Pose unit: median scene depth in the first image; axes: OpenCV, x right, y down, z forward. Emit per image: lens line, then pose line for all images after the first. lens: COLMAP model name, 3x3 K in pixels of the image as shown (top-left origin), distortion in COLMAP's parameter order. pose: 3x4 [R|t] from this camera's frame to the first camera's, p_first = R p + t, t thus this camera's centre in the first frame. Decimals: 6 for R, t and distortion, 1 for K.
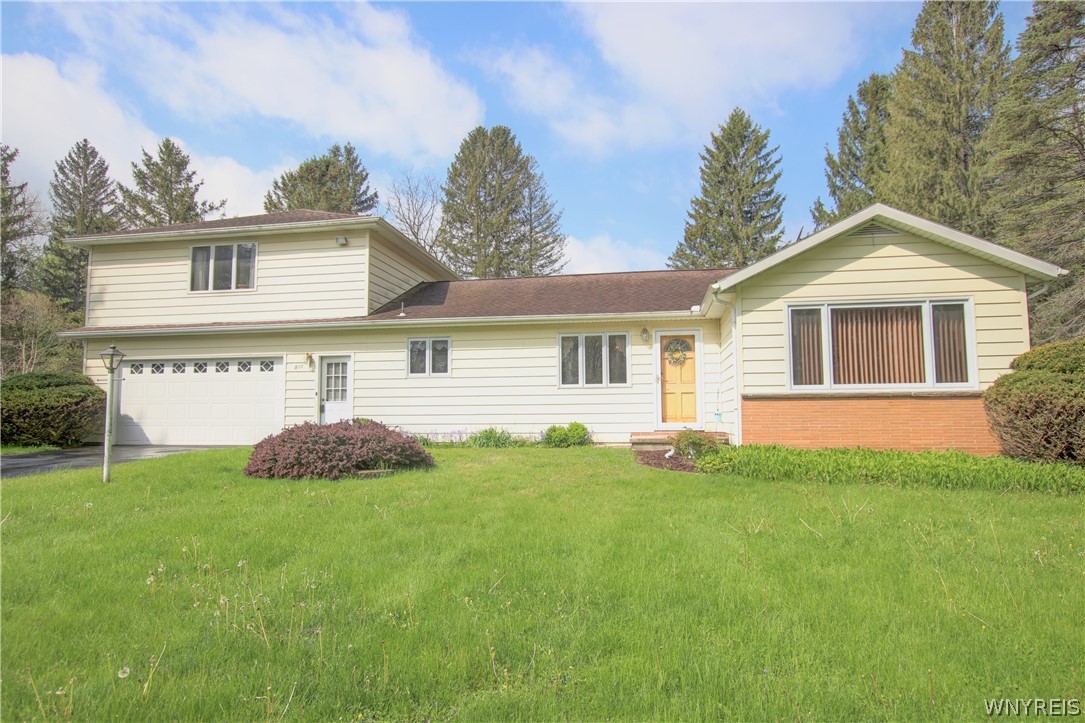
lens RADIAL K [[665.7, 0, 541.2], [0, 665.7, 363.2], [0, 0, 1]] dist [-0.014469, 0.005178]
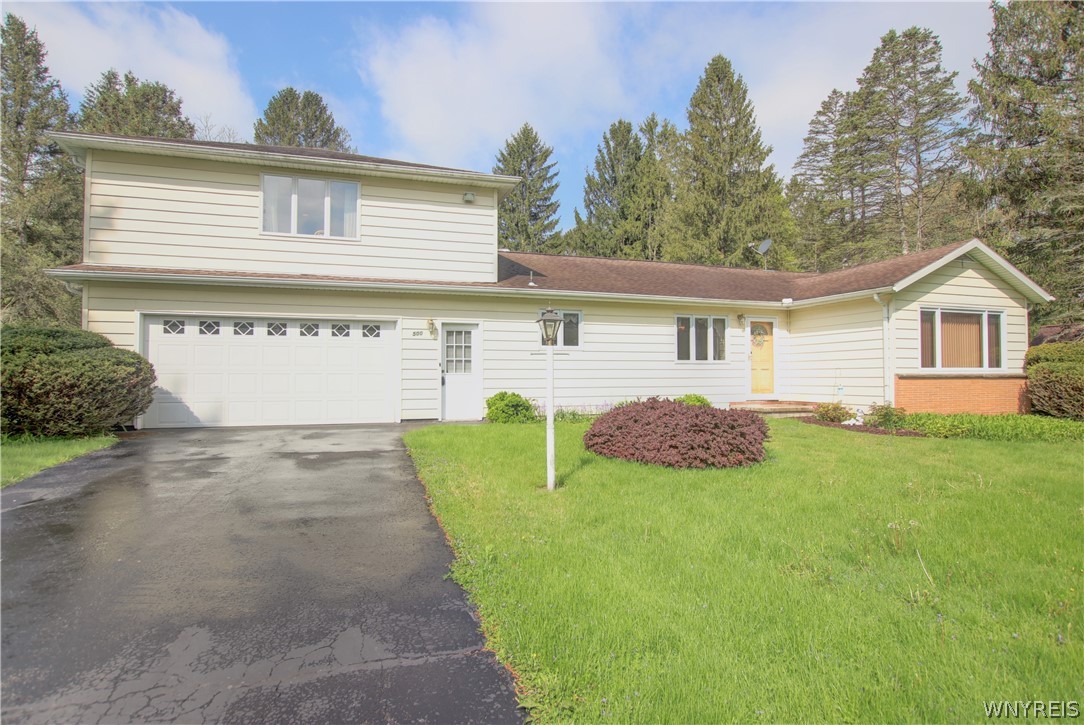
lens RADIAL K [[561.6, 0, 540.7], [0, 561.6, 362.0], [0, 0, 1]] dist [-0.024133, 0.001291]
pose [[0.882129, 0.016481, 0.470719, -0.589268], [-0.042206, 0.998133, 0.044148, 0.003262], [-0.469112, -0.058811, 0.881178, 0.271693]]
